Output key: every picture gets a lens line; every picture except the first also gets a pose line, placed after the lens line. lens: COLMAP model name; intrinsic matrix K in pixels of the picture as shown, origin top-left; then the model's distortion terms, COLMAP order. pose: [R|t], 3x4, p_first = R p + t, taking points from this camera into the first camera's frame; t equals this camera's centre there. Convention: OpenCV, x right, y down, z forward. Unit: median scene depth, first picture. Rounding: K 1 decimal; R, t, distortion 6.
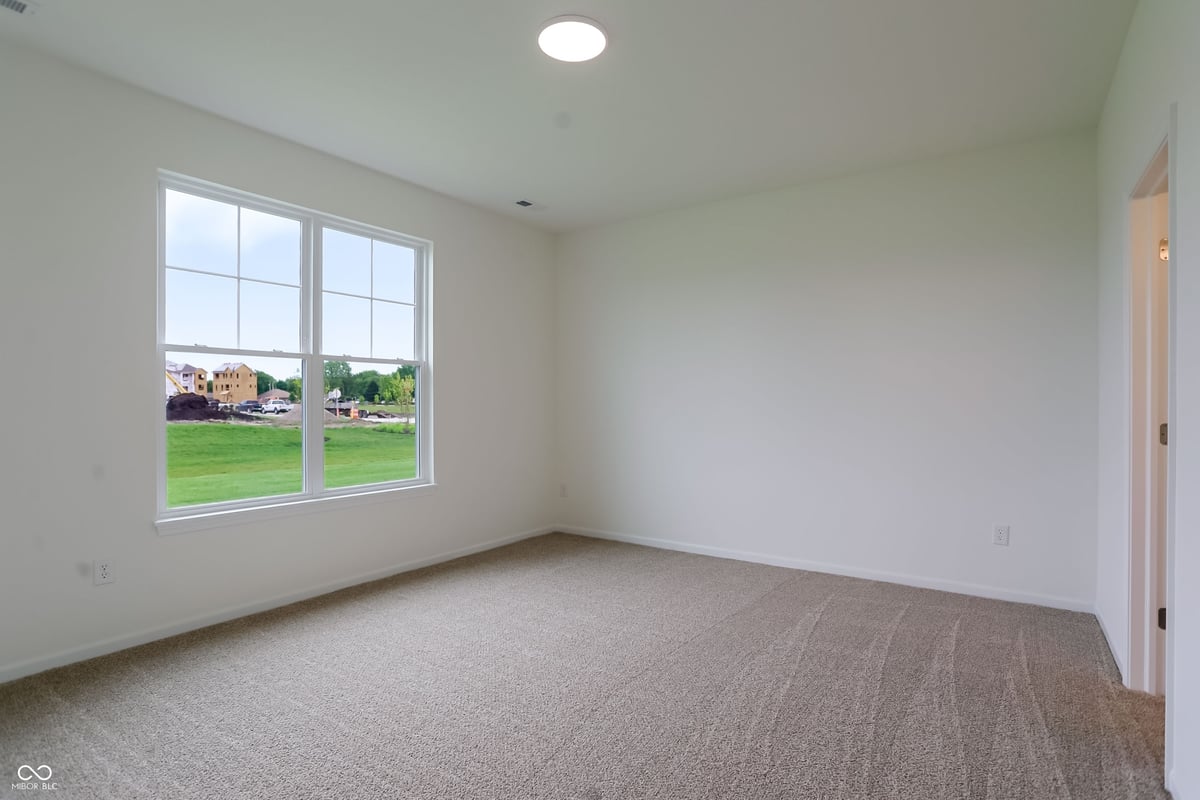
lens RADIAL K [[587.8, 0, 600.0], [0, 587.8, 400.0], [0, 0, 1]] dist [0.001342, -0.000195]
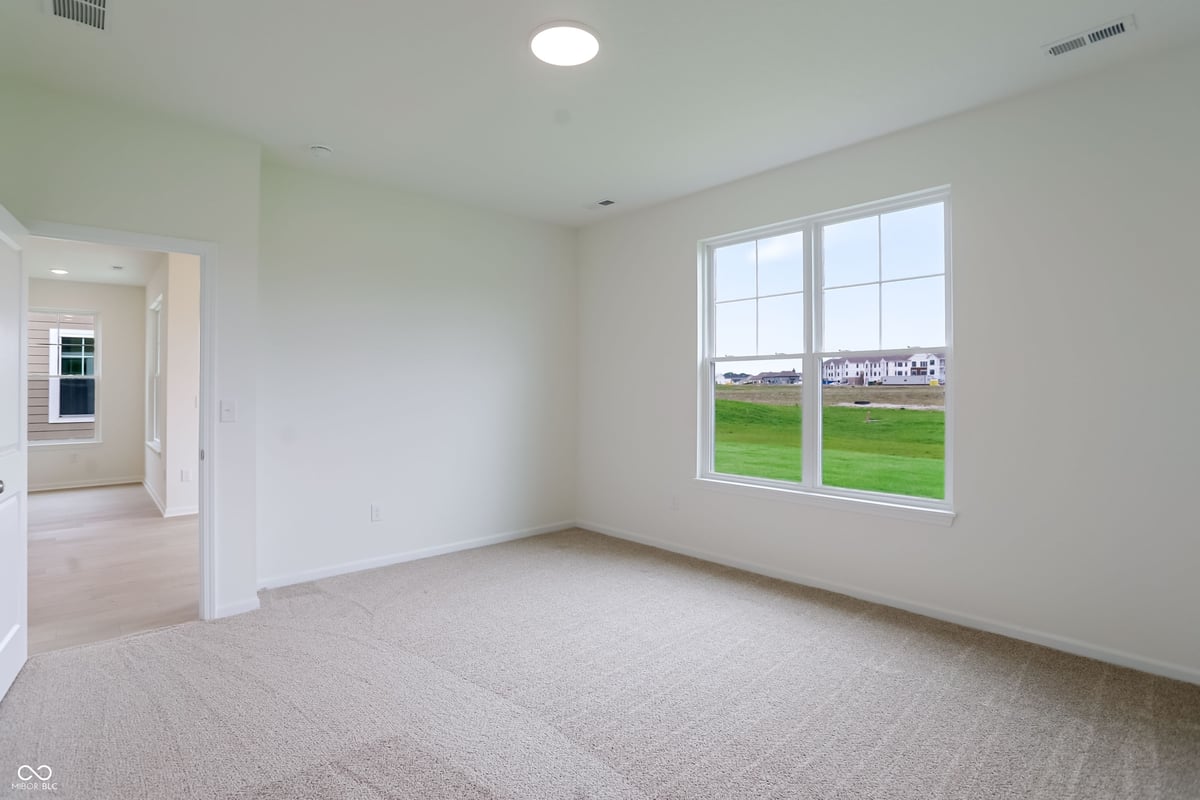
lens RADIAL K [[587.7, 0, 600.0], [0, 587.7, 400.0], [0, 0, 1]] dist [-0.074631, 0.034566]
pose [[-0.199501, 0.010898, -0.979837, 0.585767], [-0.008239, 0.999884, 0.012798, -0.005339], [0.979863, 0.010626, -0.199388, 0.828420]]
